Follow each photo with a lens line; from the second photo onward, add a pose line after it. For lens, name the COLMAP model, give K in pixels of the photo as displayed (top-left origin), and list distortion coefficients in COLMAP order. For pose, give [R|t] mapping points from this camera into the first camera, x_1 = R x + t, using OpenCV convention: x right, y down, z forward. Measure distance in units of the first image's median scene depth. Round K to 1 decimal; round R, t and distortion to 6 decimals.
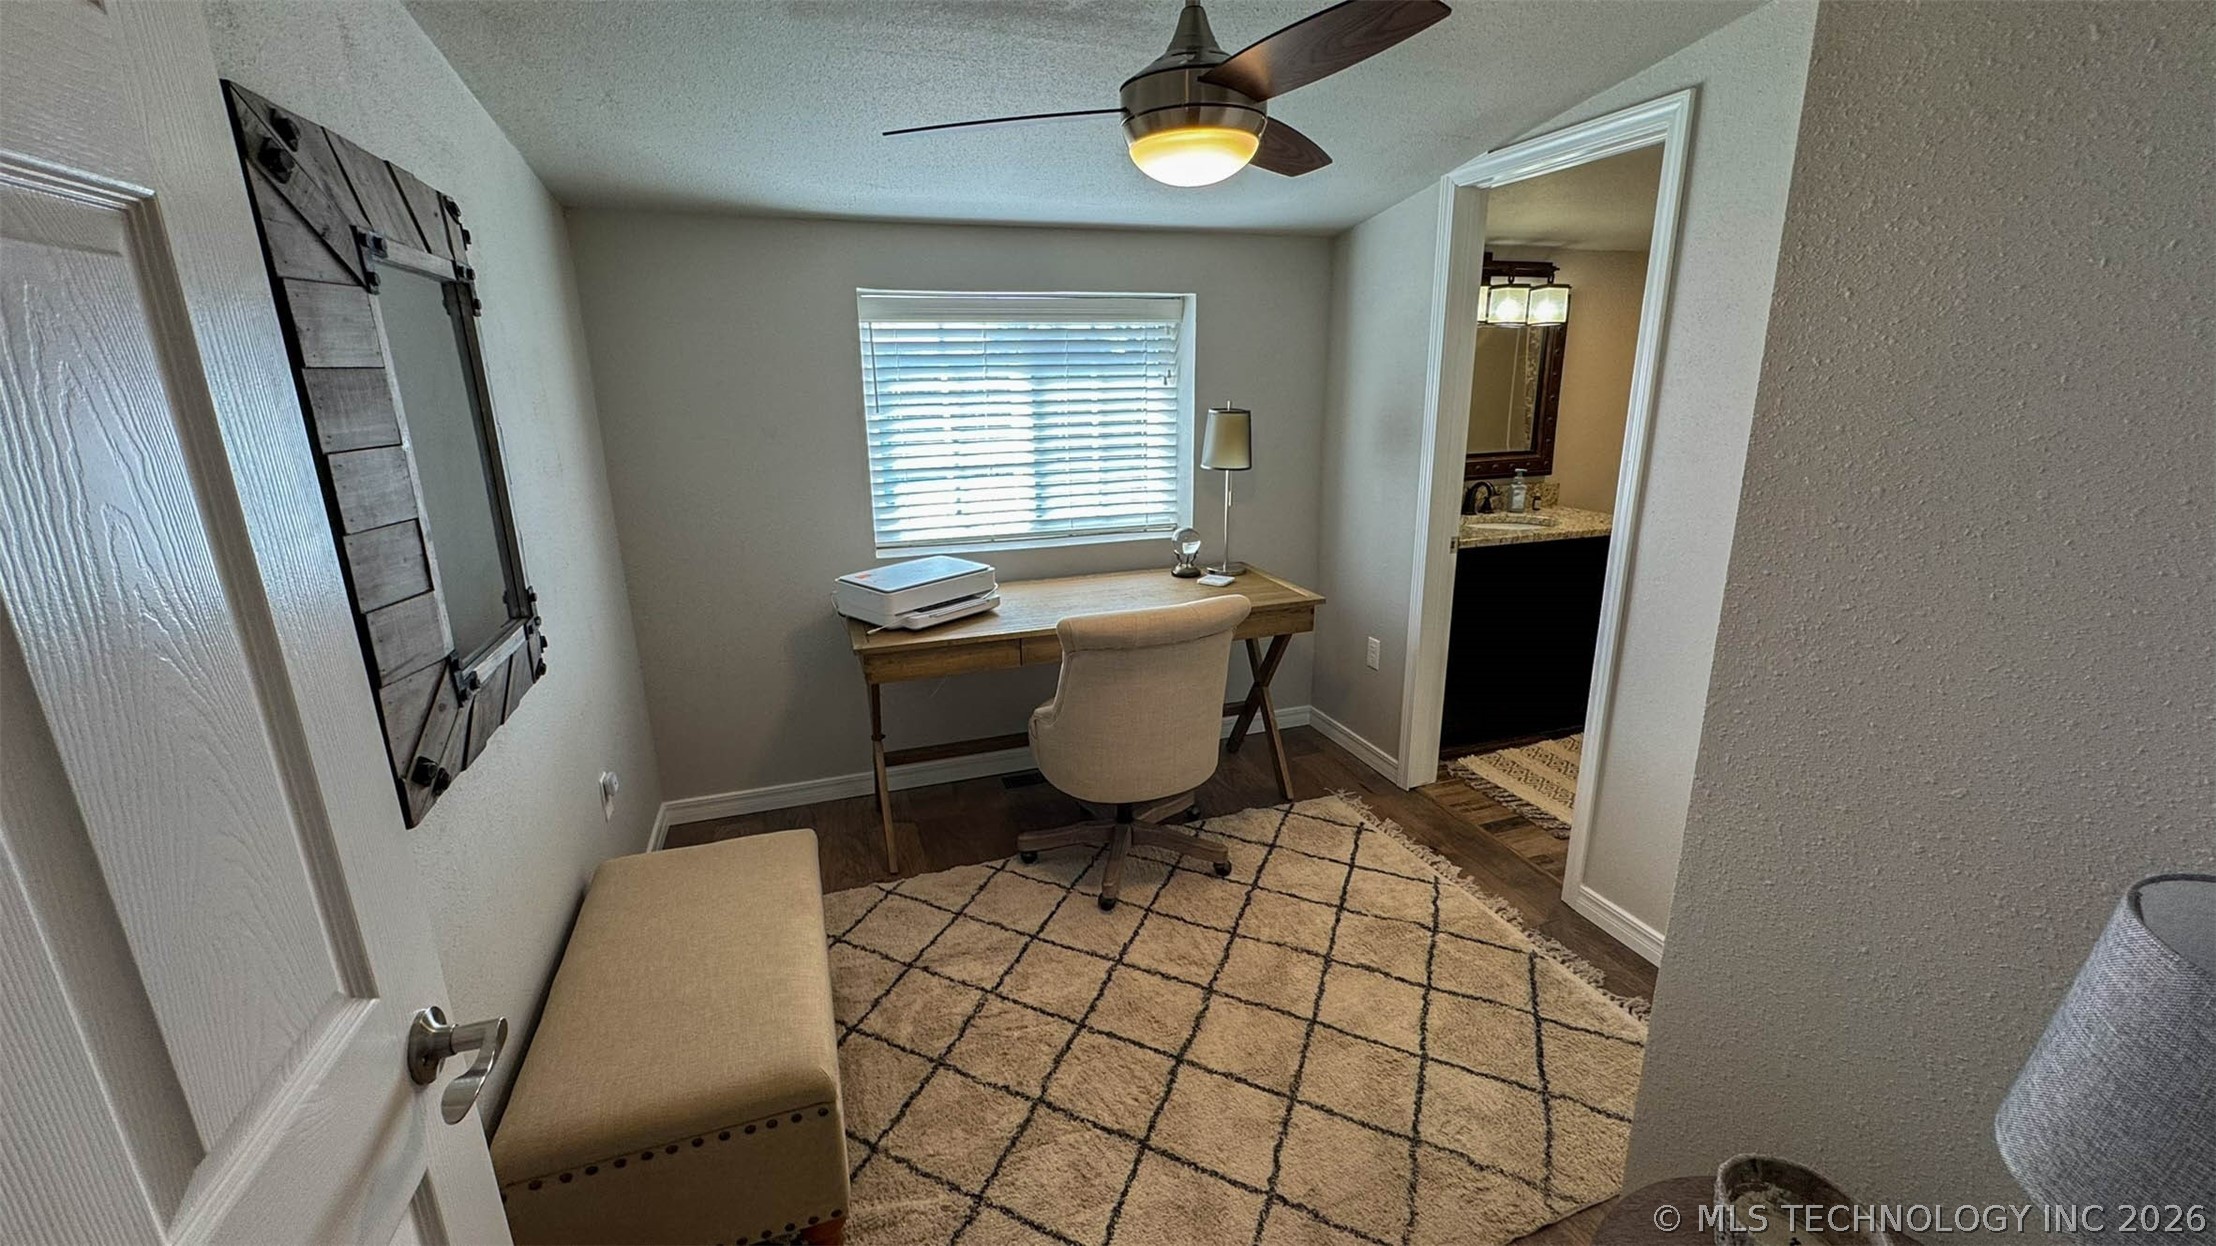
lens RADIAL K [[880.3, 0, 1110.1], [0, 880.3, 619.6], [0, 0, 1]] dist [-0.000012, -0.000064]
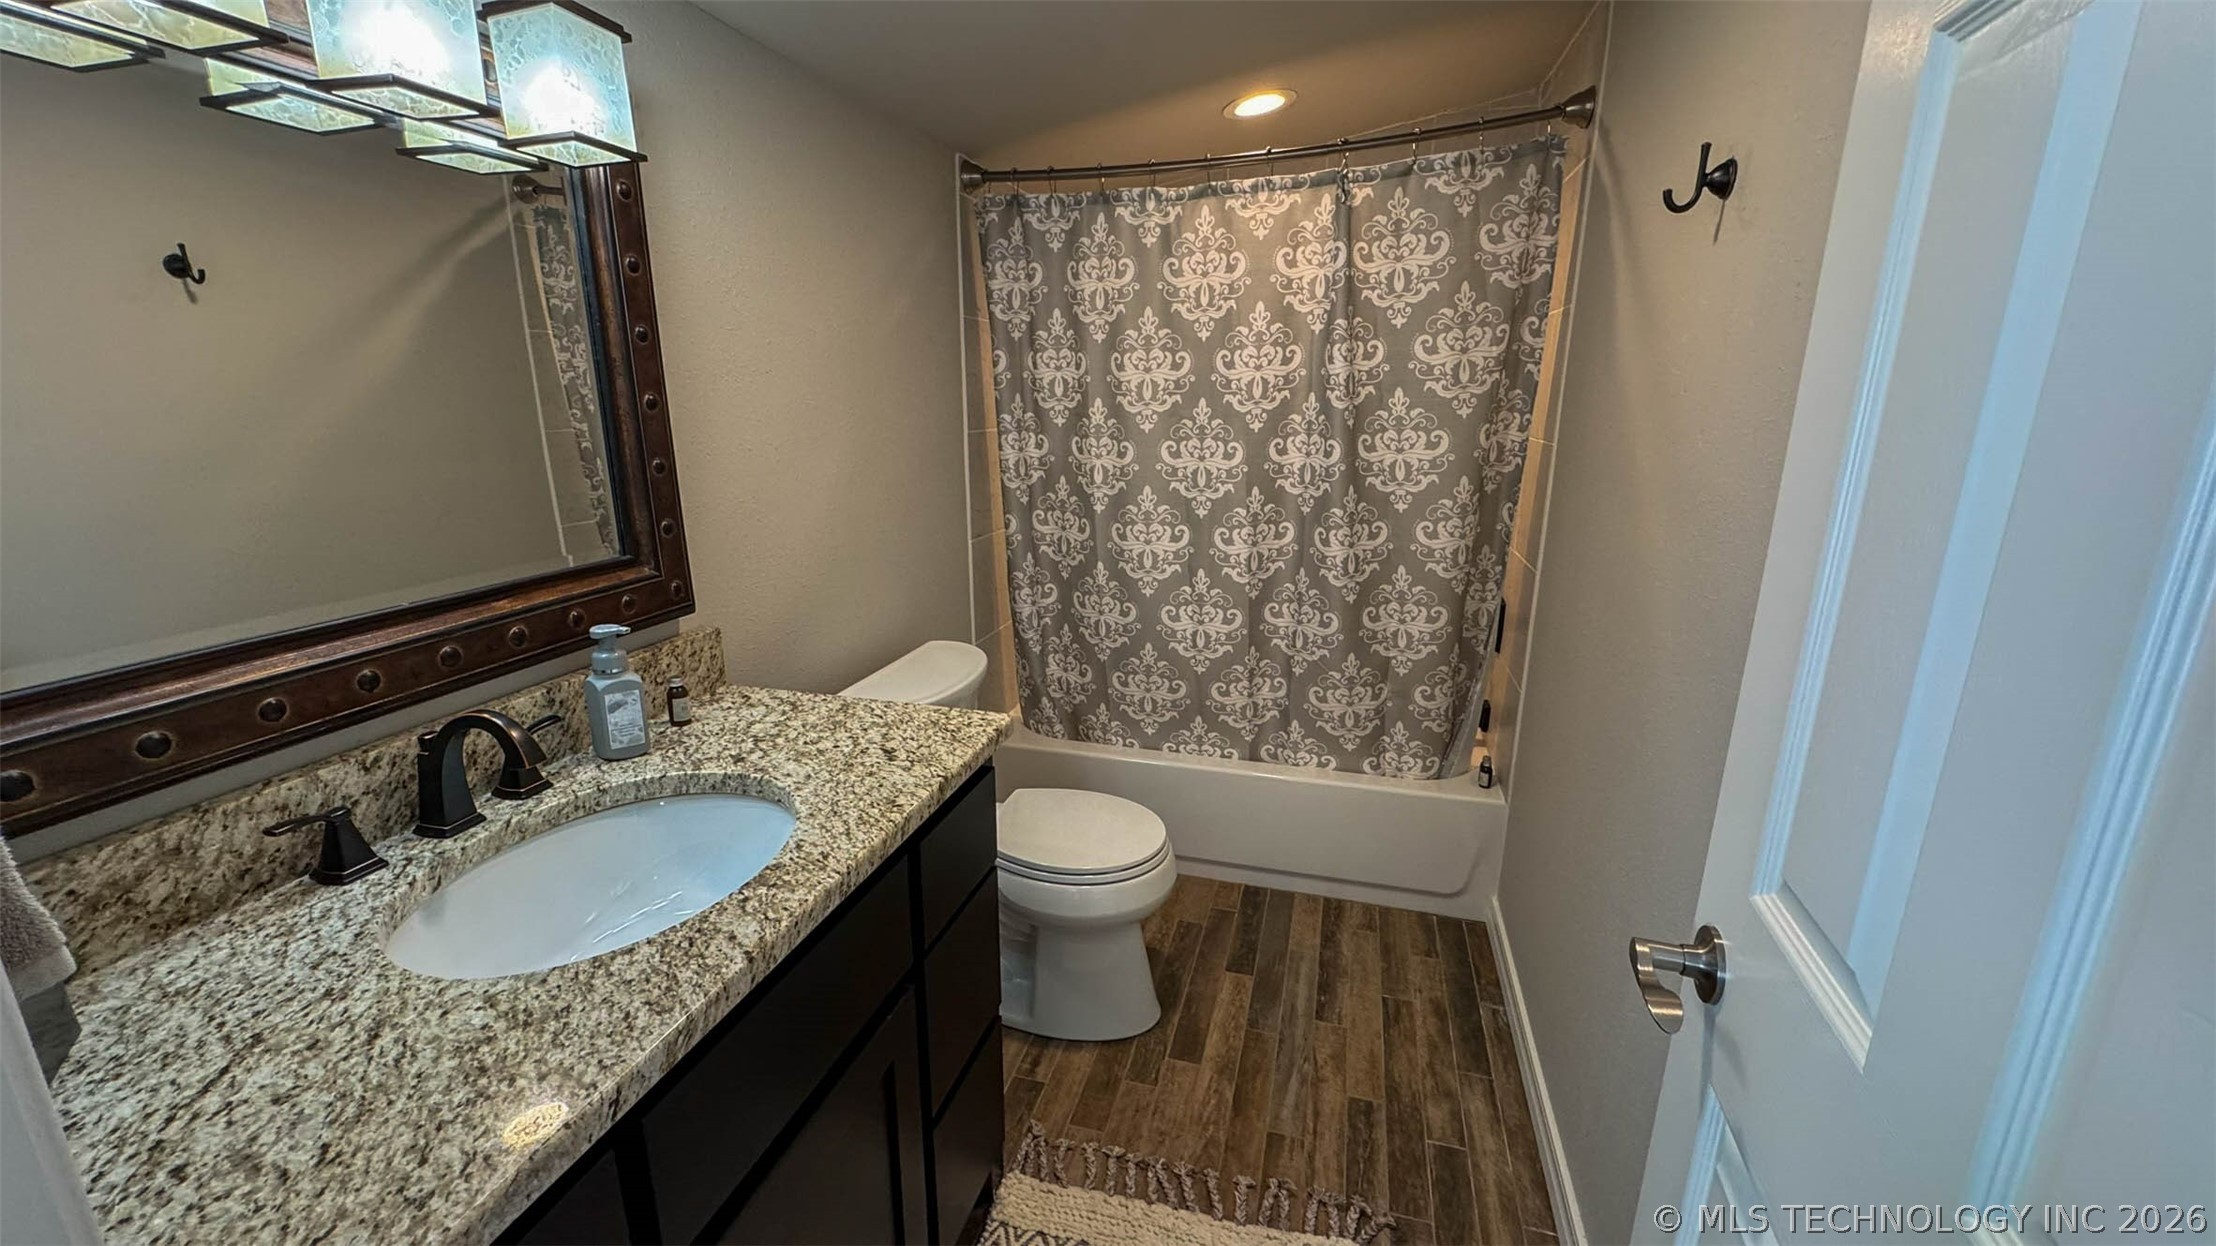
lens RADIAL K [[880.3, 0, 1108.8], [0, 880.3, 621.5], [0, 0, 1]] dist [-0.000012, -0.000064]
pose [[0.571422, -0.195138, 0.797119, 0.315459], [0.215757, 0.972871, 0.083496, -0.158178], [-0.791787, 0.124272, 0.598022, 0.662856]]
